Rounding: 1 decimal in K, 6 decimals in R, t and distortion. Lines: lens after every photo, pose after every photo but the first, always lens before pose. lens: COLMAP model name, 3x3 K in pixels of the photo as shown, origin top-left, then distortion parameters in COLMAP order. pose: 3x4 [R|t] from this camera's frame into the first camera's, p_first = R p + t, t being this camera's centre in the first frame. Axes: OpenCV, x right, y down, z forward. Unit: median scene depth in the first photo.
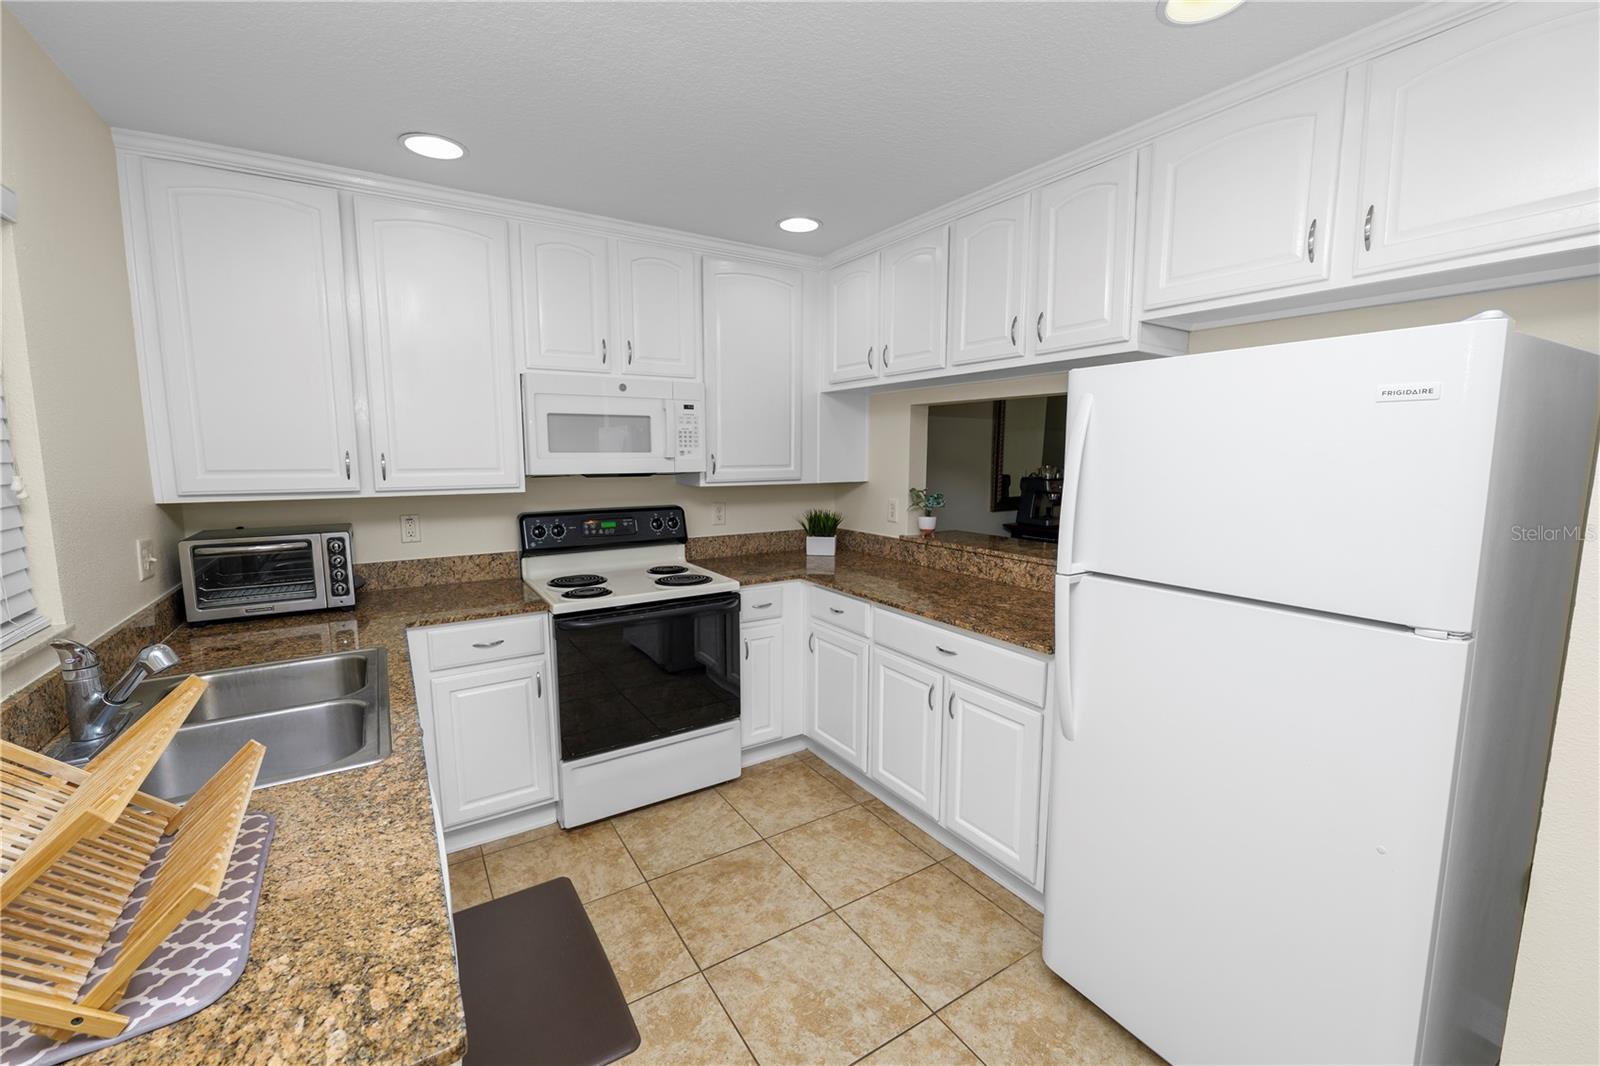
lens RADIAL K [[652.6, 0, 803.8], [0, 652.6, 532.4], [0, 0, 1]] dist [-0.012272, 0.000892]
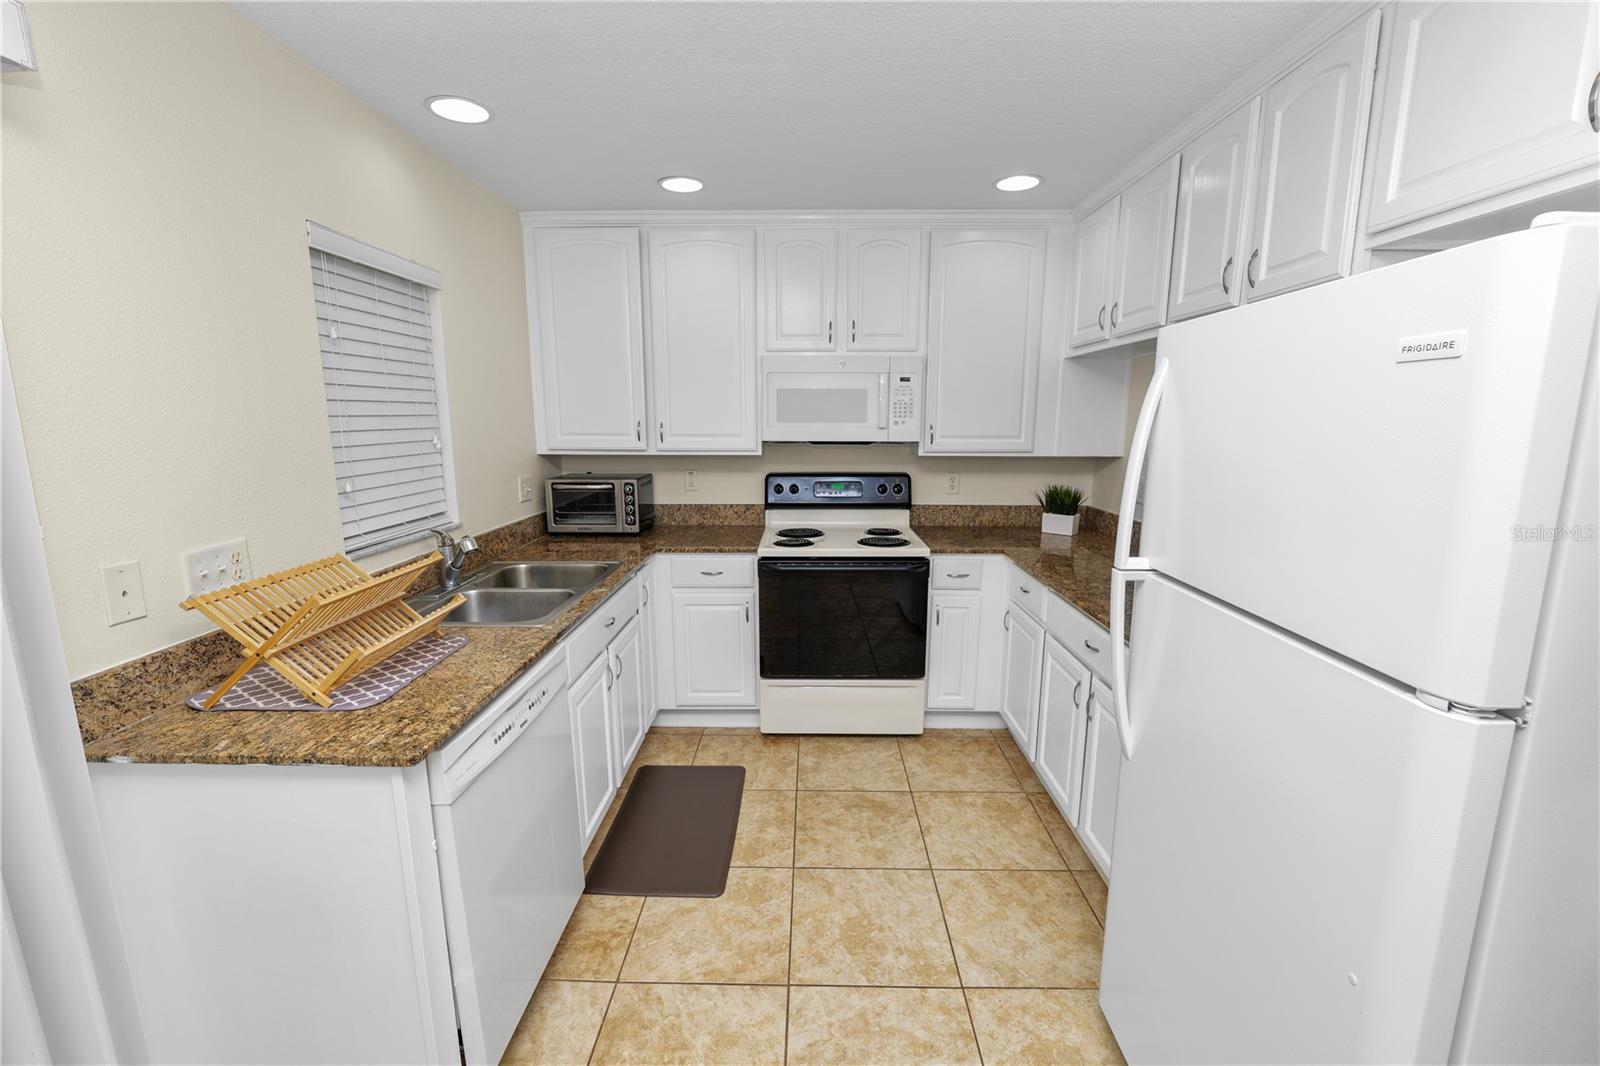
lens RADIAL K [[652.6, 0, 798.6], [0, 652.6, 532.2], [0, 0, 1]] dist [-0.012272, 0.000892]
pose [[0.832657, 0.097325, -0.545170, 0.341048], [-0.070626, 0.995060, 0.069771, -0.009862], [0.549267, -0.019592, 0.835417, 0.024409]]
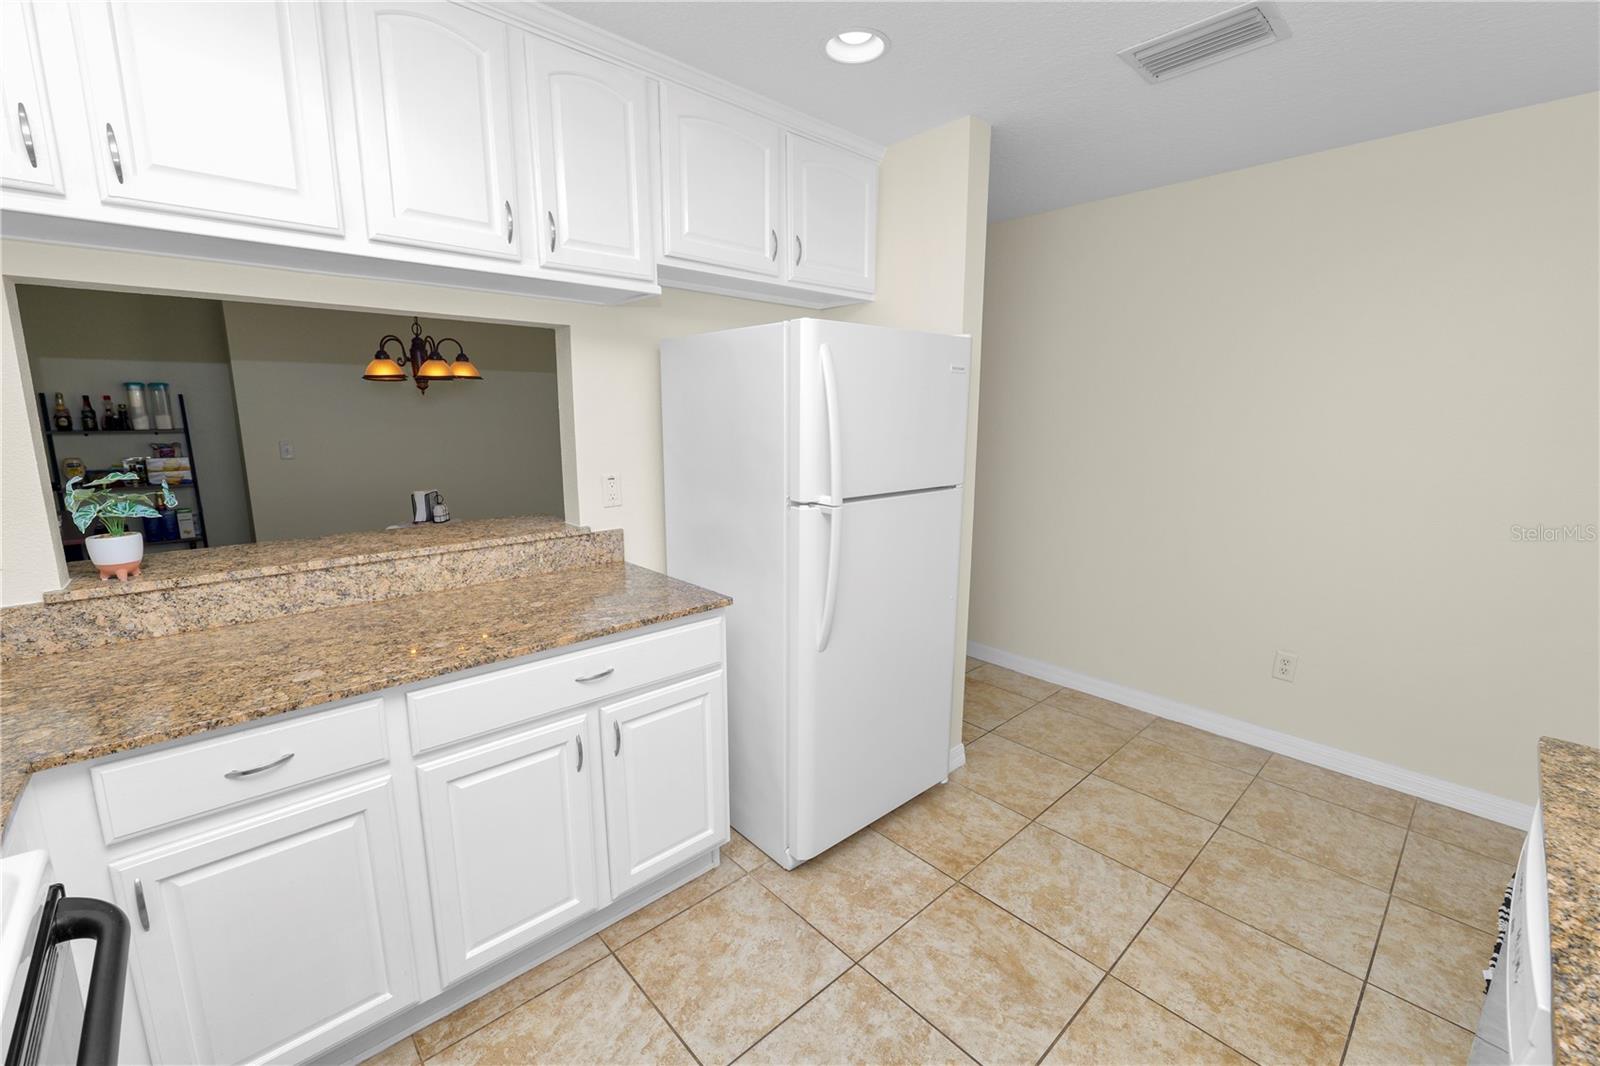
lens RADIAL K [[652.6, 0, 801.5], [0, 652.6, 534.6], [0, 0, 1]] dist [-0.012272, 0.000892]
pose [[-0.170865, -0.183453, 0.968065, -0.461590], [0.115142, 0.972064, 0.204533, -0.085467], [-0.978544, 0.146412, -0.144969, 0.822913]]
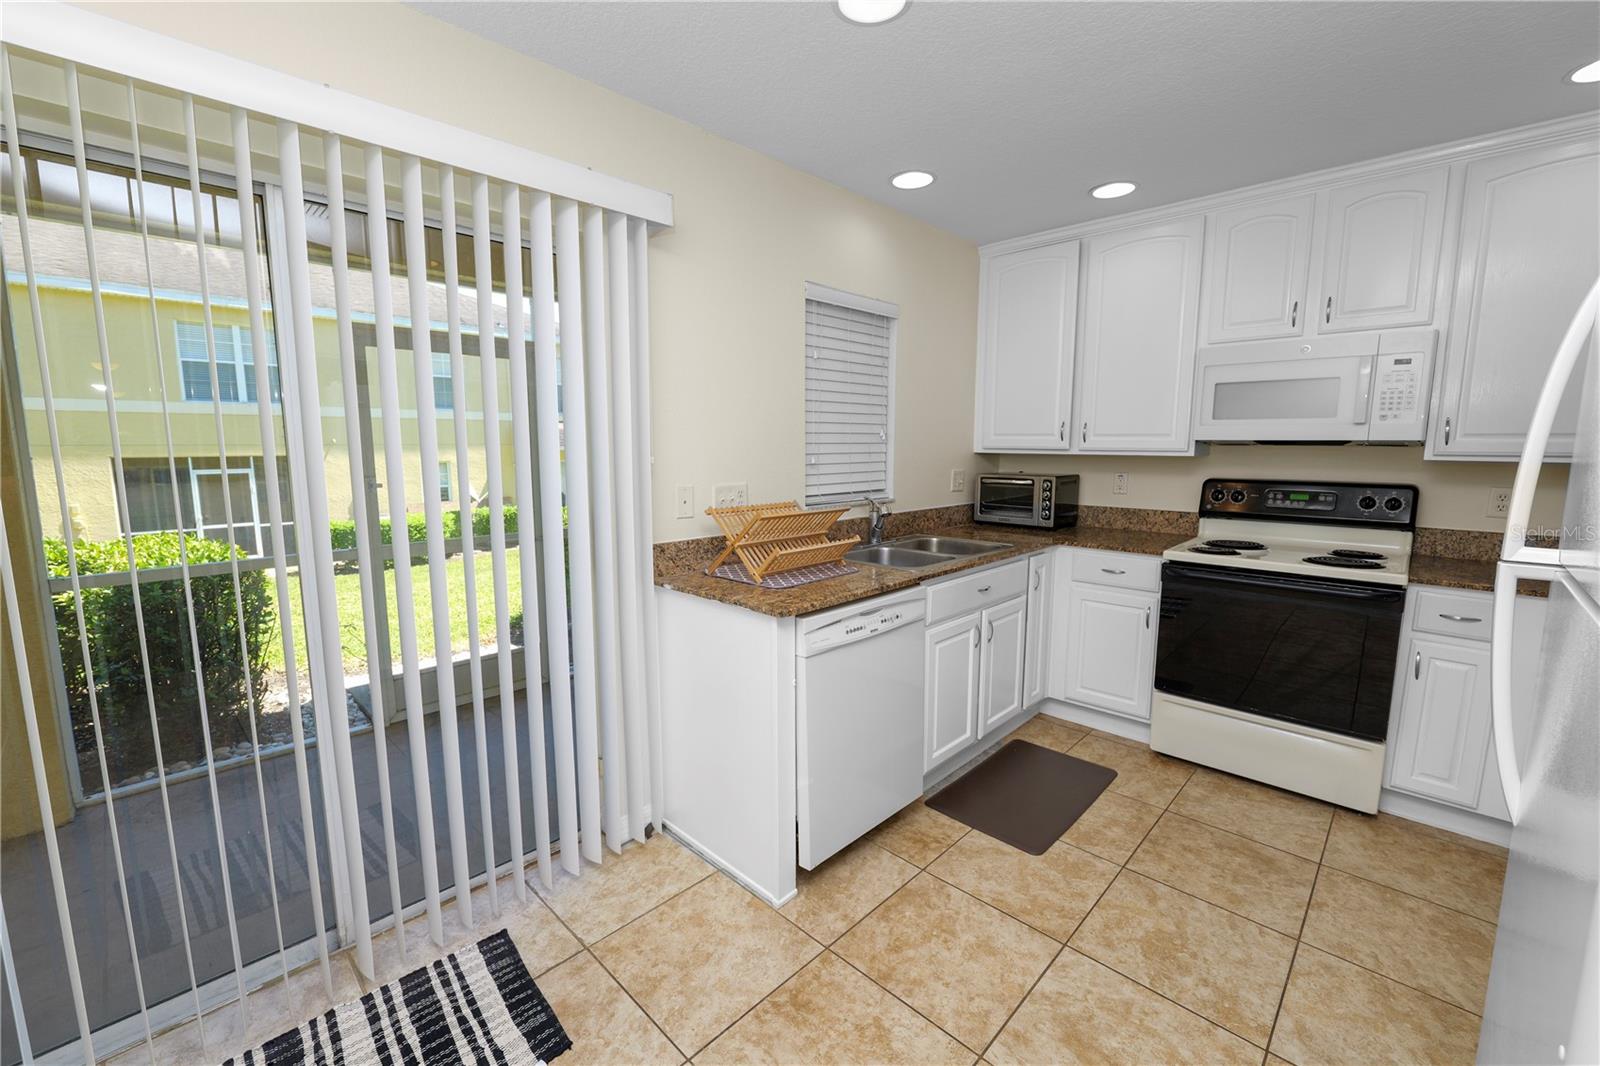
lens RADIAL K [[652.6, 0, 800.6], [0, 652.6, 533.0], [0, 0, 1]] dist [-0.012272, 0.000892]
pose [[0.231234, 0.133646, -0.963675, 0.573675], [-0.123639, 0.986526, 0.107148, 0.036362], [0.965010, 0.094372, 0.244642, 0.094340]]
